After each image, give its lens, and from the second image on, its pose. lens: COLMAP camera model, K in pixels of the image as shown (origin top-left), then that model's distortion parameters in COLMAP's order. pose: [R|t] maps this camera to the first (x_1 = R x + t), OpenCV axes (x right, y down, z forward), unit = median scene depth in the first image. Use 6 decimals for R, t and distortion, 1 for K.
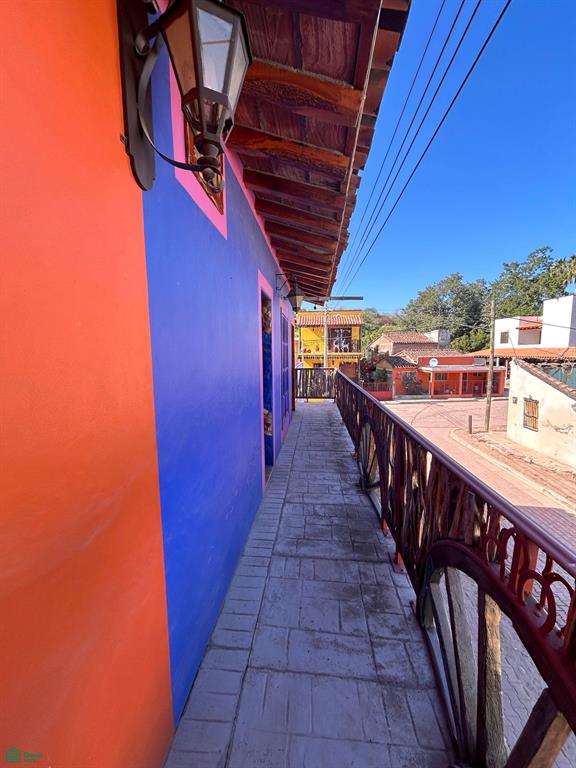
lens RADIAL K [[310.8, 0, 288.8], [0, 310.8, 383.9], [0, 0, 1]] dist [-0.000332, 0.001287]
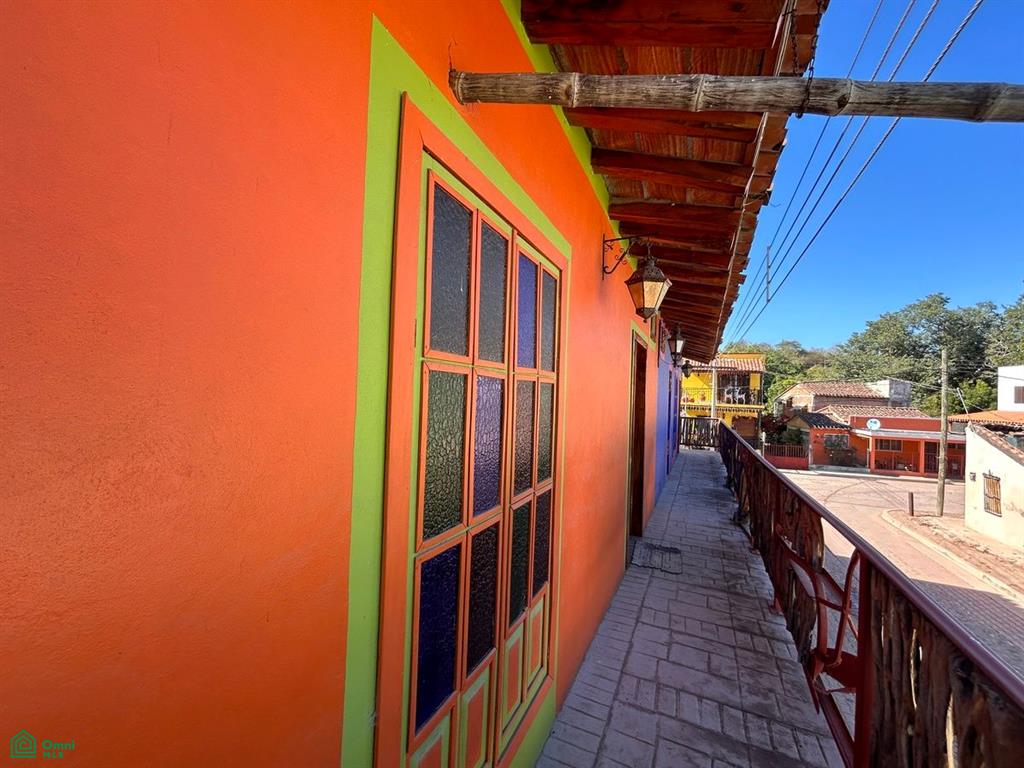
lens RADIAL K [[414.3, 0, 514.1], [0, 414.3, 386.9], [0, 0, 1]] dist [-0.000332, 0.001287]
pose [[0.942529, 0.041222, -0.331572, -0.018173], [-0.081415, 0.990784, -0.108252, 0.019074], [0.324054, 0.129026, 0.937199, -0.212932]]
